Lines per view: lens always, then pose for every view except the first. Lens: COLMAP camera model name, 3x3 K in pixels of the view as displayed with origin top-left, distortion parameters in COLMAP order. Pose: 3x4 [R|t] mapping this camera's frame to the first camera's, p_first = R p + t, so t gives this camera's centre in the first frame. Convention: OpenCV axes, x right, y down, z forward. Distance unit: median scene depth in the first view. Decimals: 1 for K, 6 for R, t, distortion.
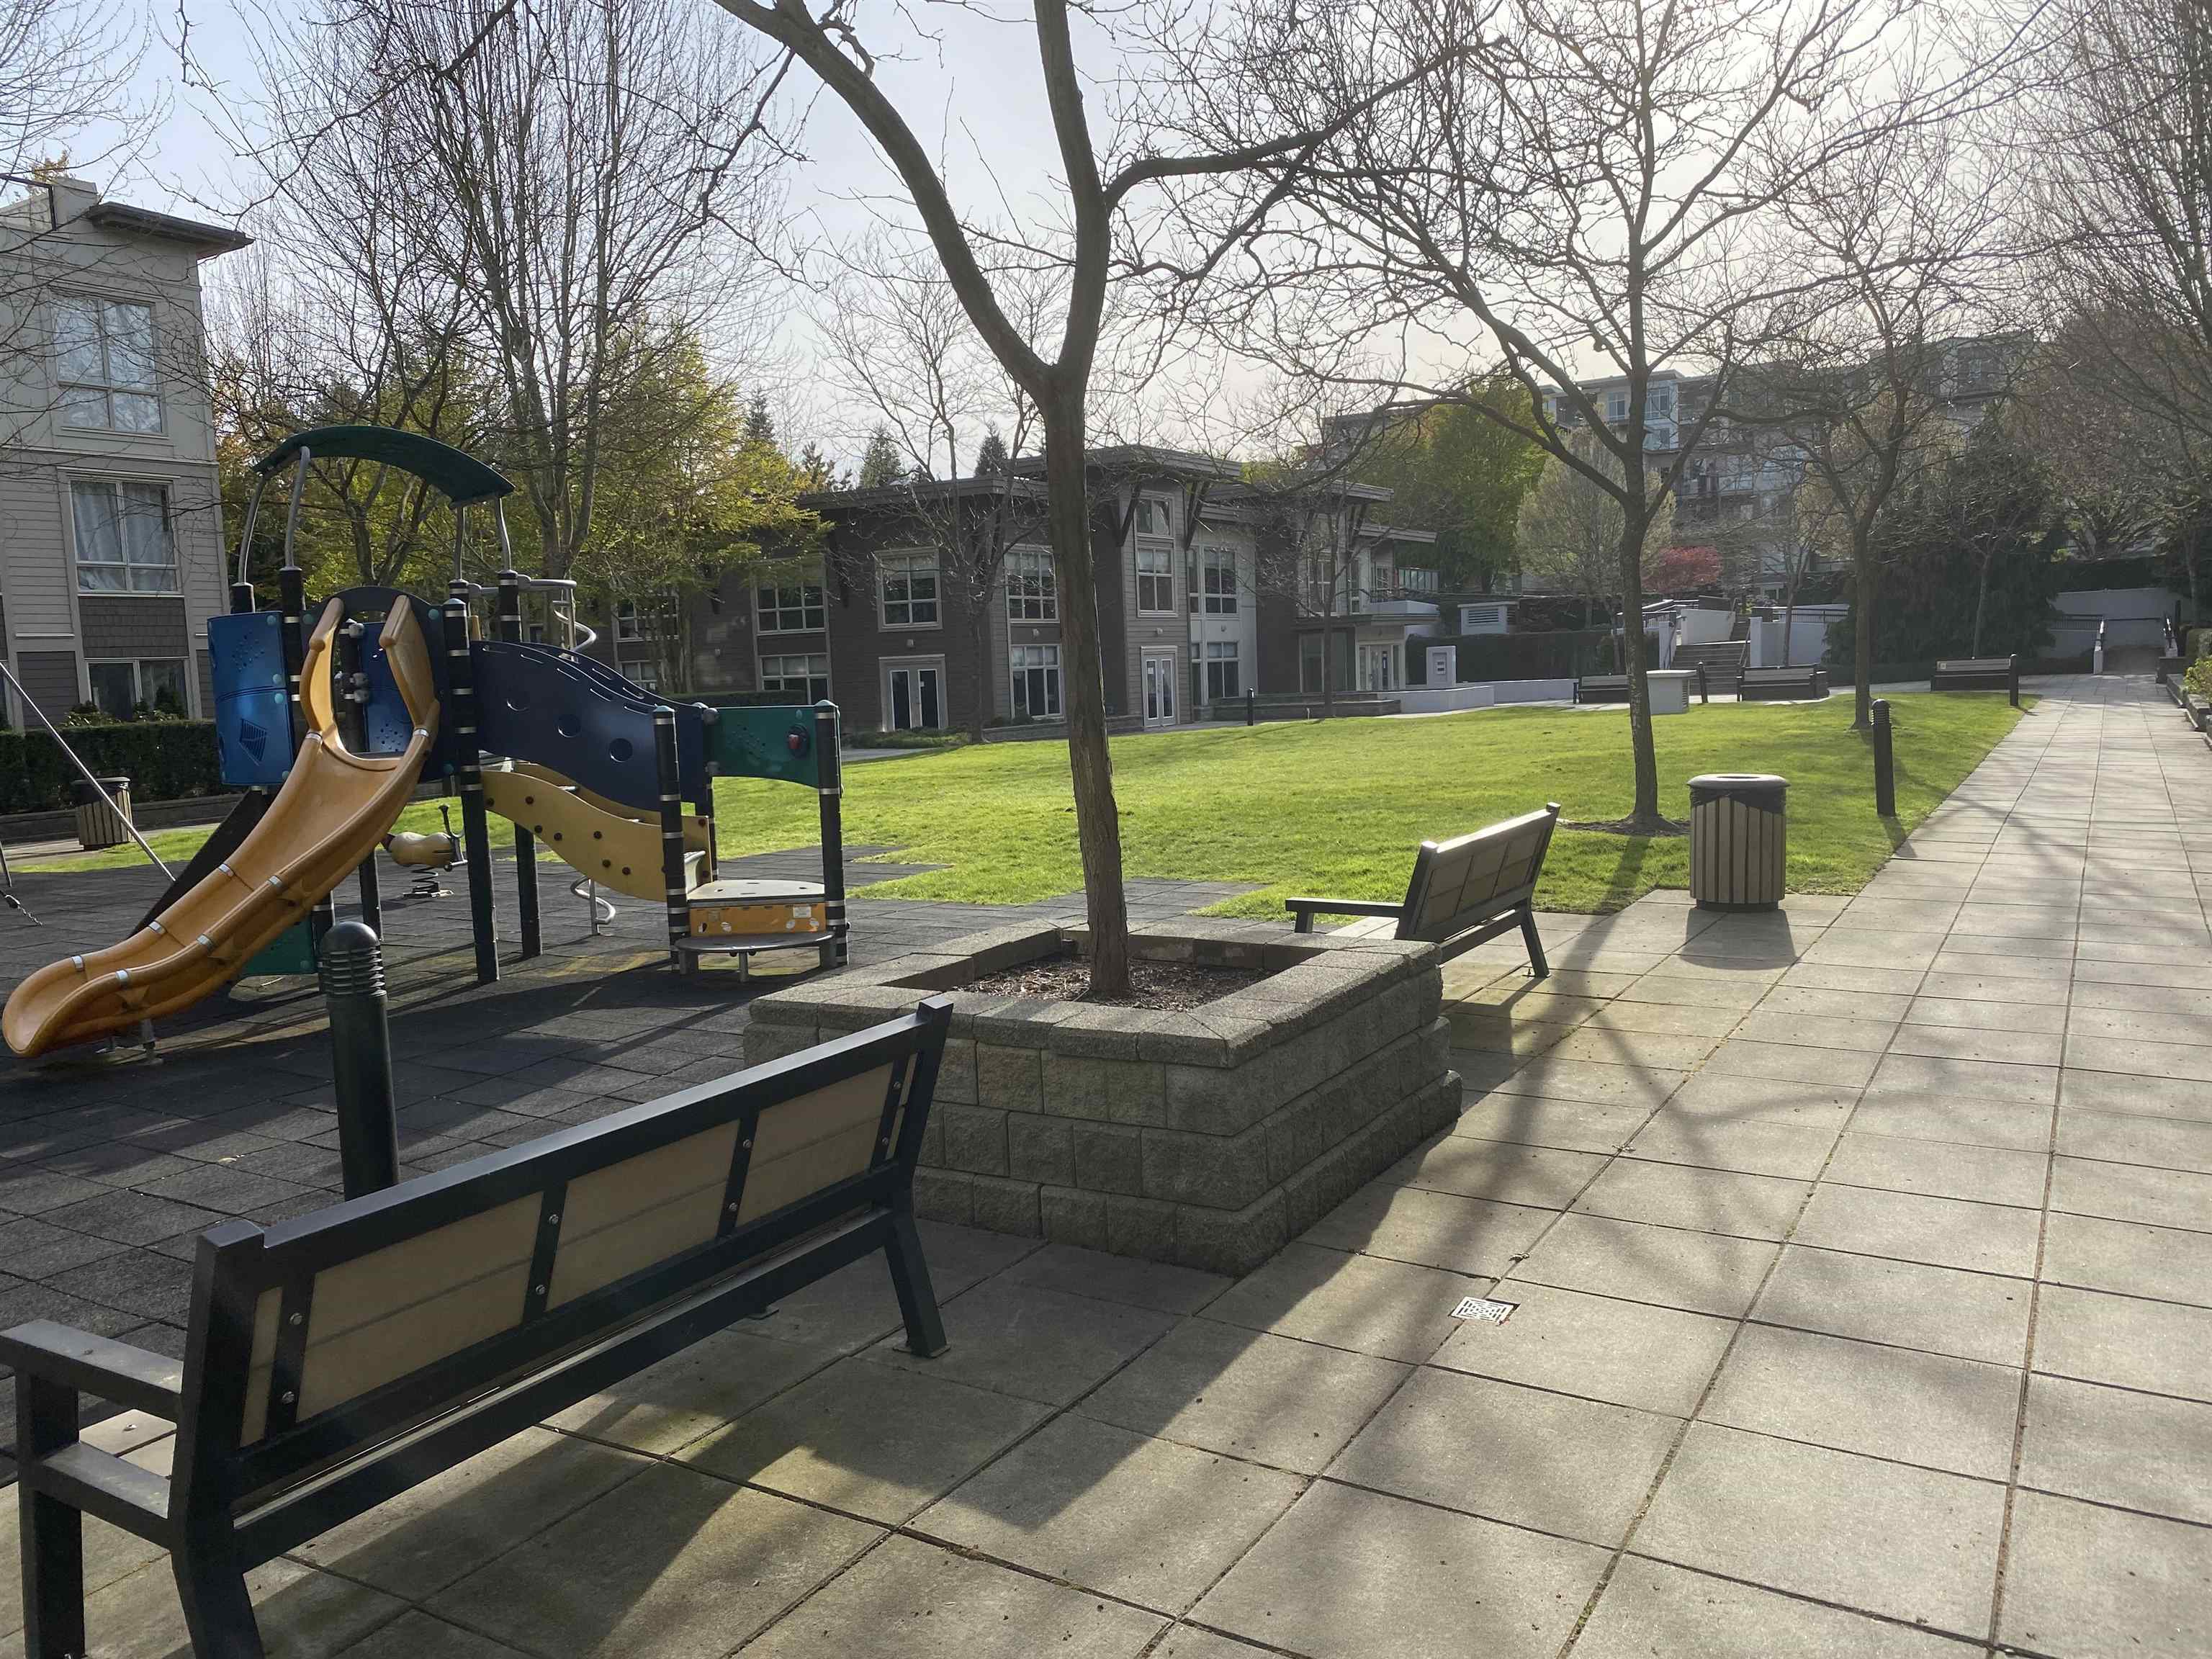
lens RADIAL K [[1692.0, 0, 1106.0], [0, 1692.0, 829.5], [0, 0, 1]] dist [0.117203, -0.312466]
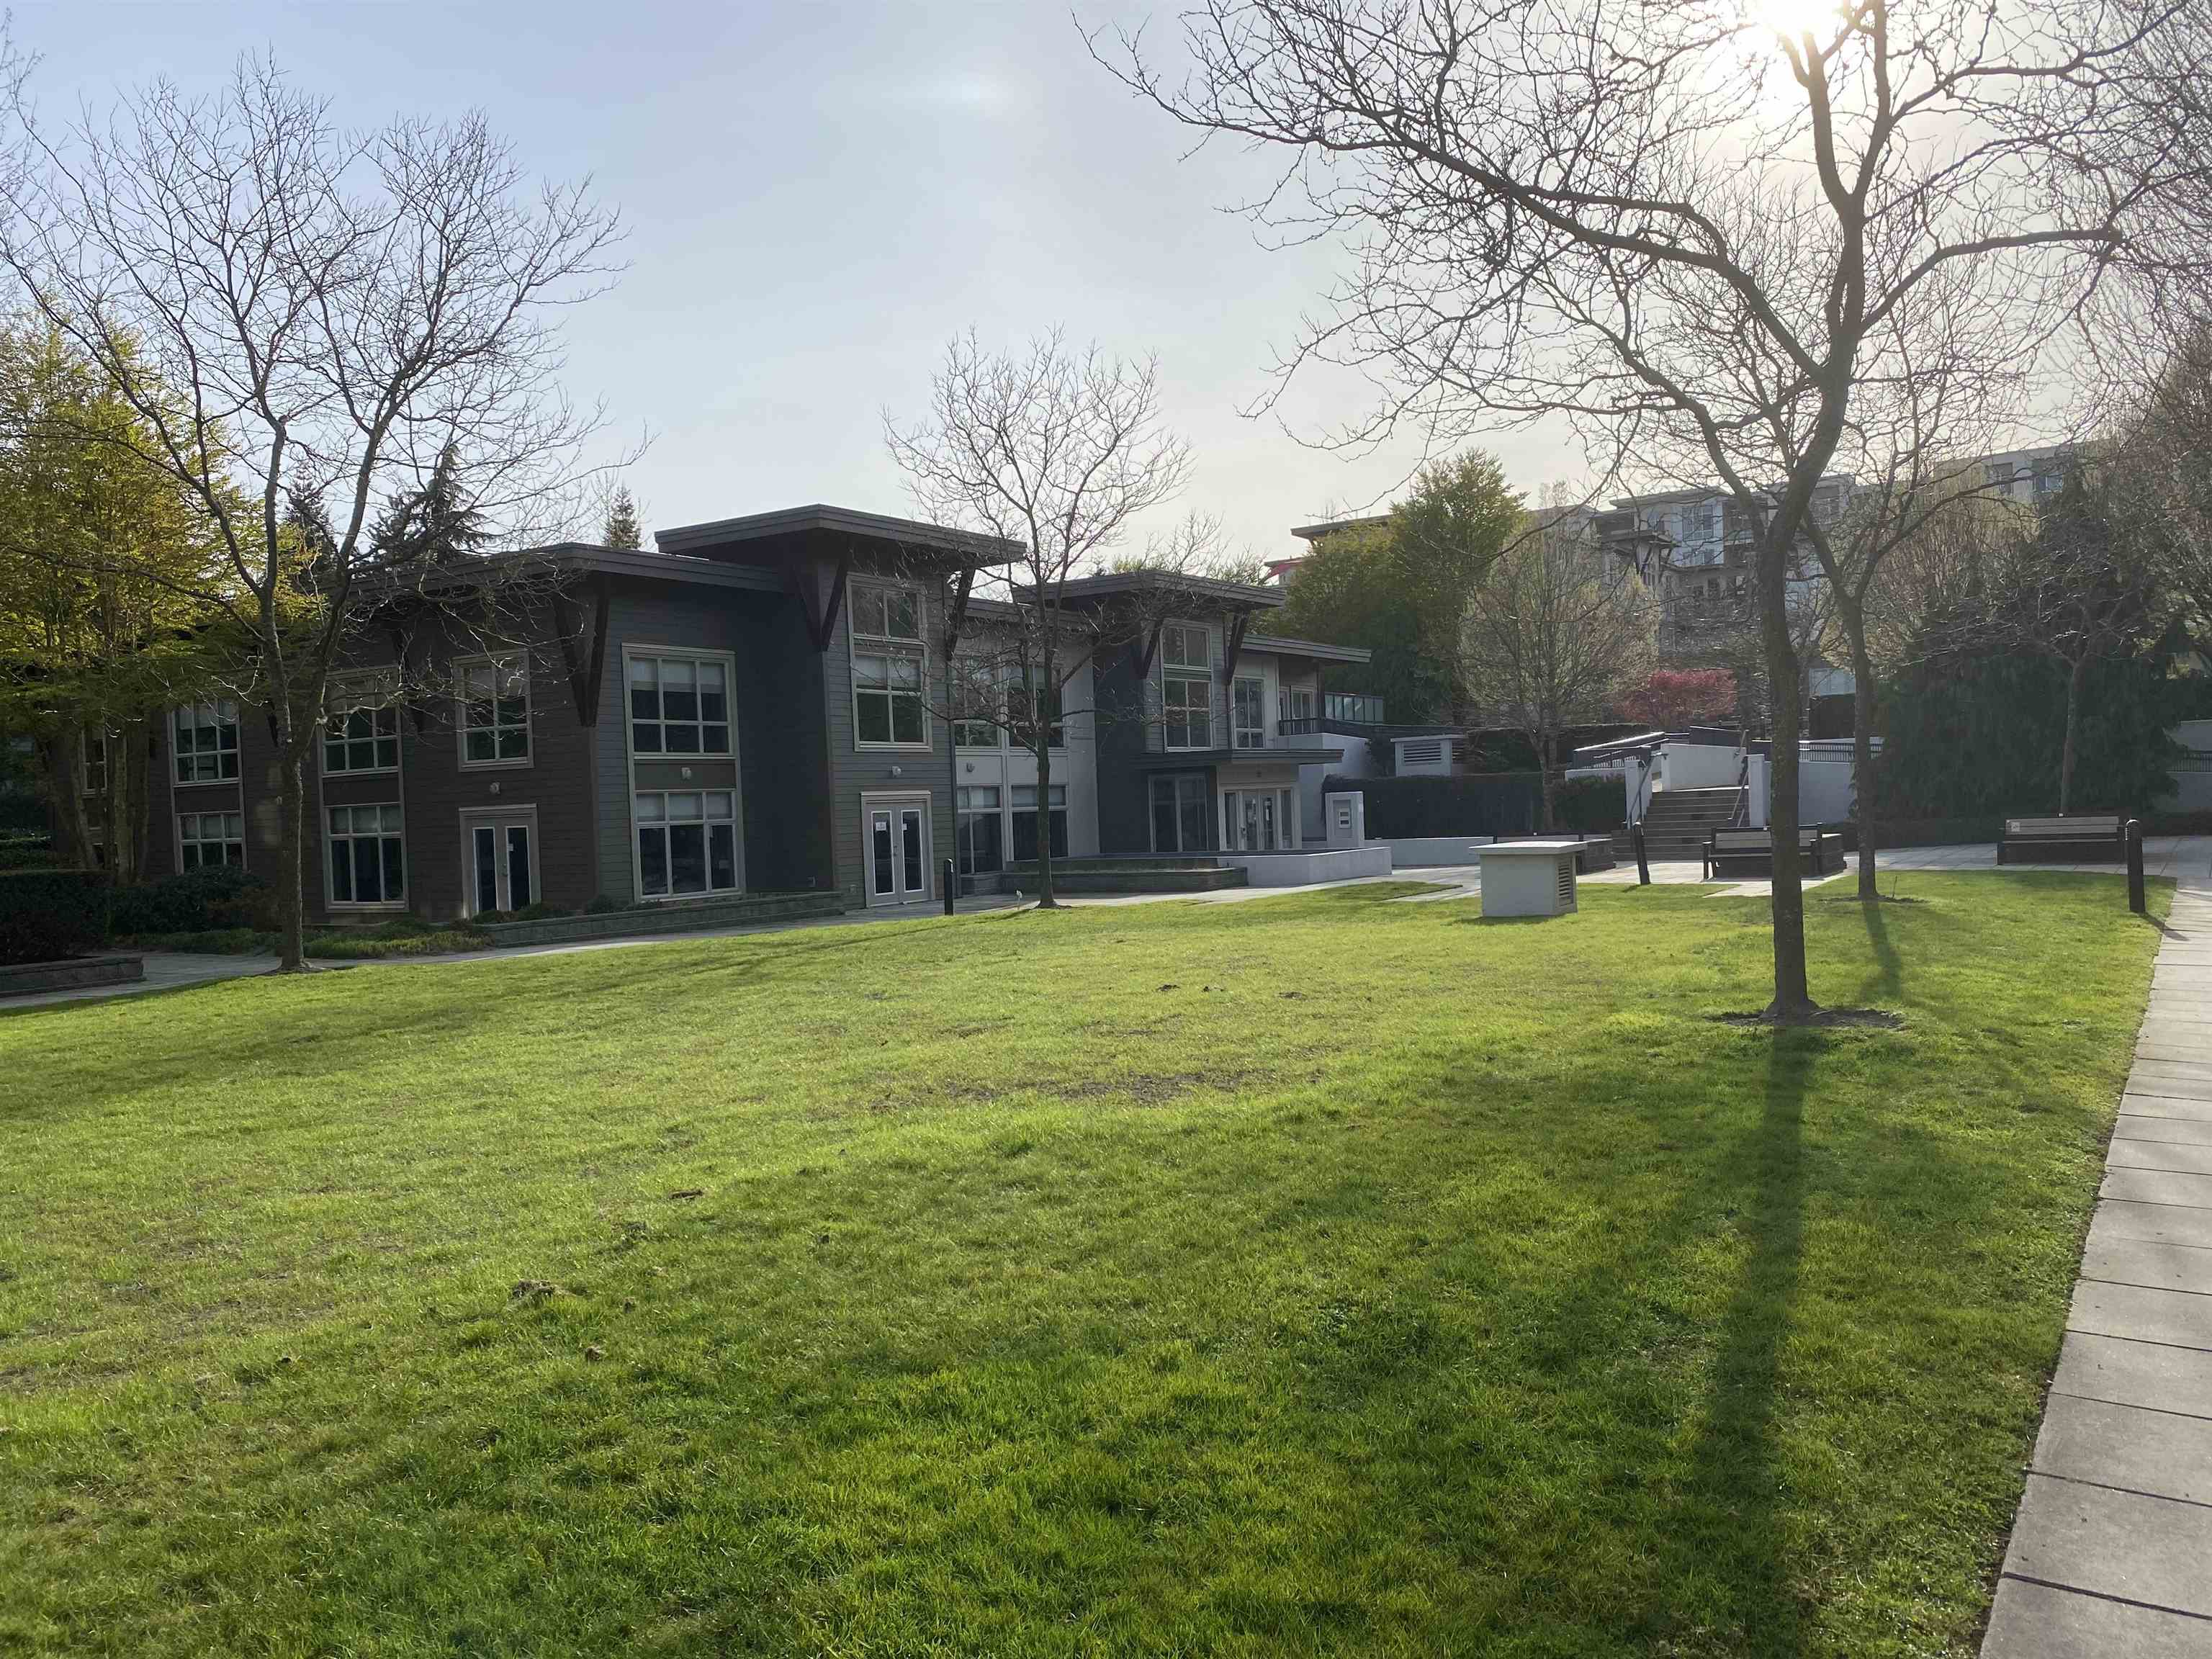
lens RADIAL K [[1692.0, 0, 1106.0], [0, 1692.0, 829.5], [0, 0, 1]] dist [0.117203, -0.312466]
pose [[0.998858, 0.002380, -0.047720, 0.149896], [-0.006253, 0.996680, -0.081173, -0.034367], [0.047369, 0.081379, 0.995557, 0.289424]]
